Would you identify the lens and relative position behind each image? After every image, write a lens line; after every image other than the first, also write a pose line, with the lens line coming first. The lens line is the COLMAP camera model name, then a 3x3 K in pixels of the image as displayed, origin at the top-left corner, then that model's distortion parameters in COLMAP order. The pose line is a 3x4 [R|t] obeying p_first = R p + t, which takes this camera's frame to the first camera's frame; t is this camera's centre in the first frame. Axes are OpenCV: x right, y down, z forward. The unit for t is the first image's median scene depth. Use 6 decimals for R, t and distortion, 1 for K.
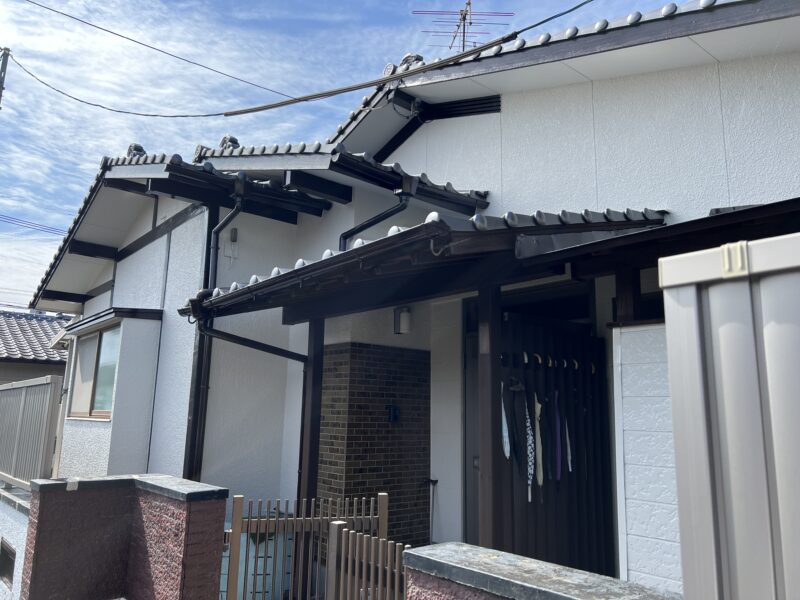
lens RADIAL K [[610.5, 0, 403.4], [0, 610.5, 302.3], [0, 0, 1]] dist [0.052510, -0.064339]
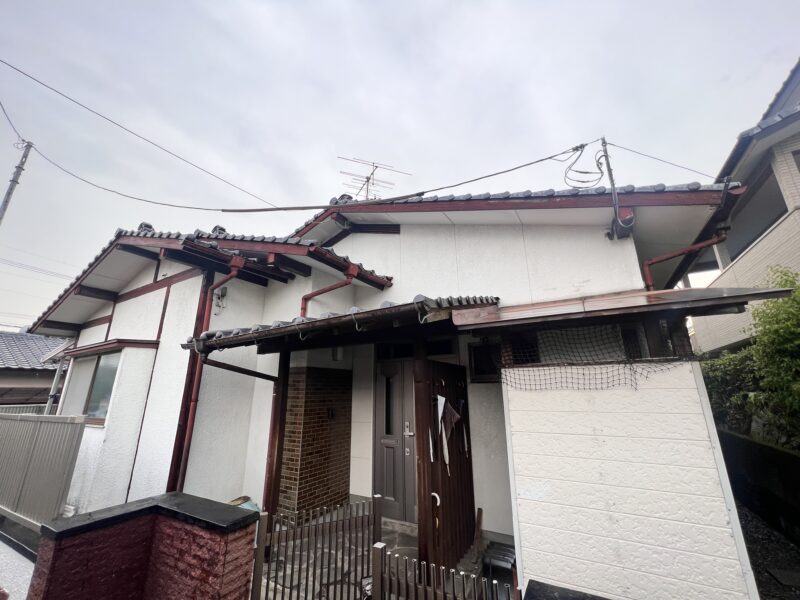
lens RADIAL K [[320.0, 0, 403.4], [0, 320.0, 299.7], [0, 0, 1]] dist [-0.007611, 0.000893]
pose [[0.941520, 0.060059, 0.331563, -0.127207], [-0.029667, 0.994941, -0.095979, -0.031228], [-0.335650, 0.080530, 0.938538, 0.144566]]
